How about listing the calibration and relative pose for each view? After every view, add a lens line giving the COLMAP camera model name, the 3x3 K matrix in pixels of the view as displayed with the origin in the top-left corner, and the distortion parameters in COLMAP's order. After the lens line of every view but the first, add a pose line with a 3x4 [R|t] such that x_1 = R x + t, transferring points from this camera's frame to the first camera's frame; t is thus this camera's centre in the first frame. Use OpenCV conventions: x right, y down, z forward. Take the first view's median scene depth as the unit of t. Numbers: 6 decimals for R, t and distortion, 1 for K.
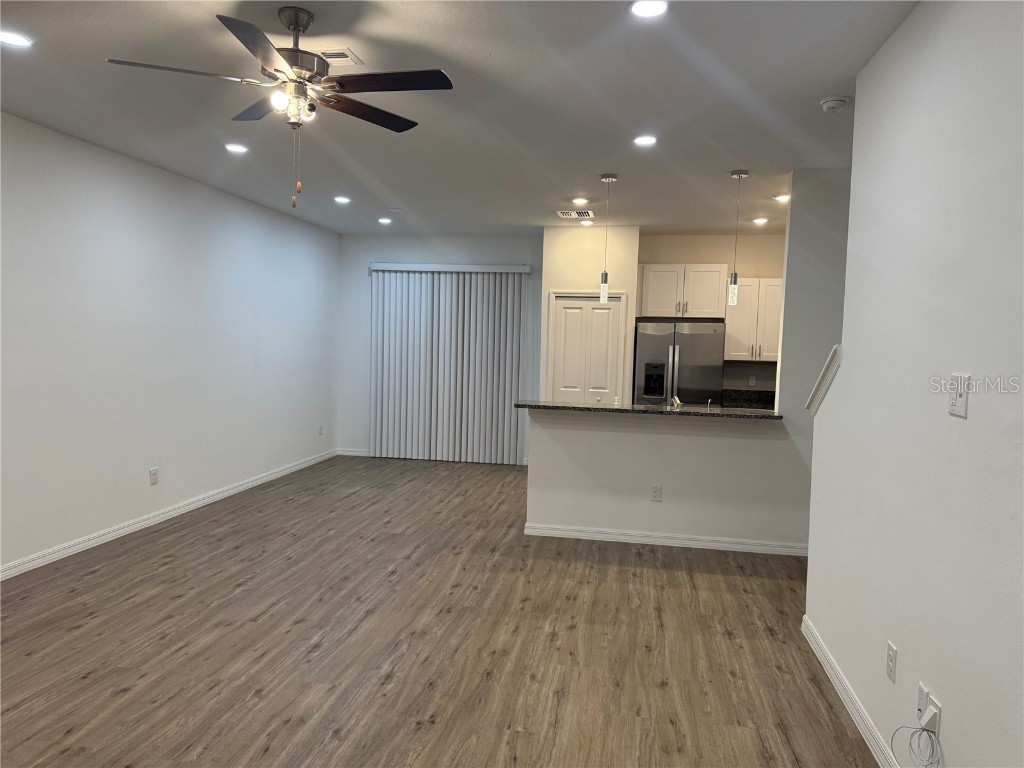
lens RADIAL K [[718.5, 0, 512.0], [0, 718.5, 384.0], [0, 0, 1]] dist [0.096181, -0.142811]
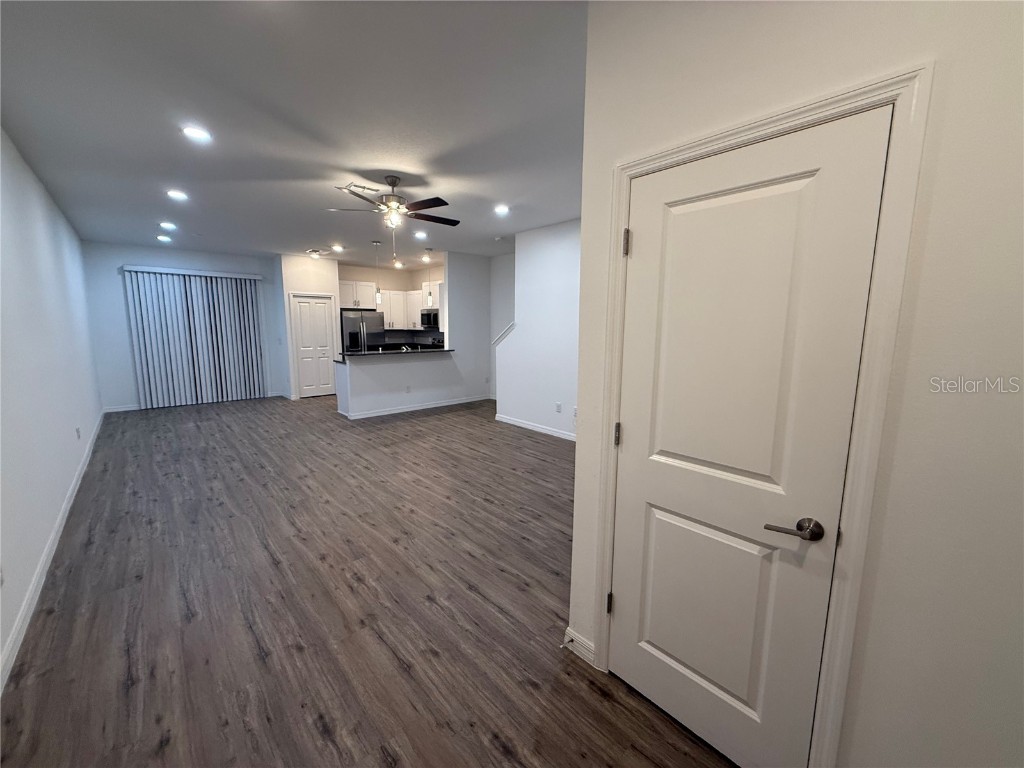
lens RADIAL K [[408.2, 0, 508.6], [0, 408.2, 382.3], [0, 0, 1]] dist [0.000161, -0.000268]
pose [[0.620551, -0.132834, 0.772833, -0.621864], [0.058231, 0.990633, 0.123512, -0.008605], [-0.782001, -0.031642, 0.622474, -0.046470]]
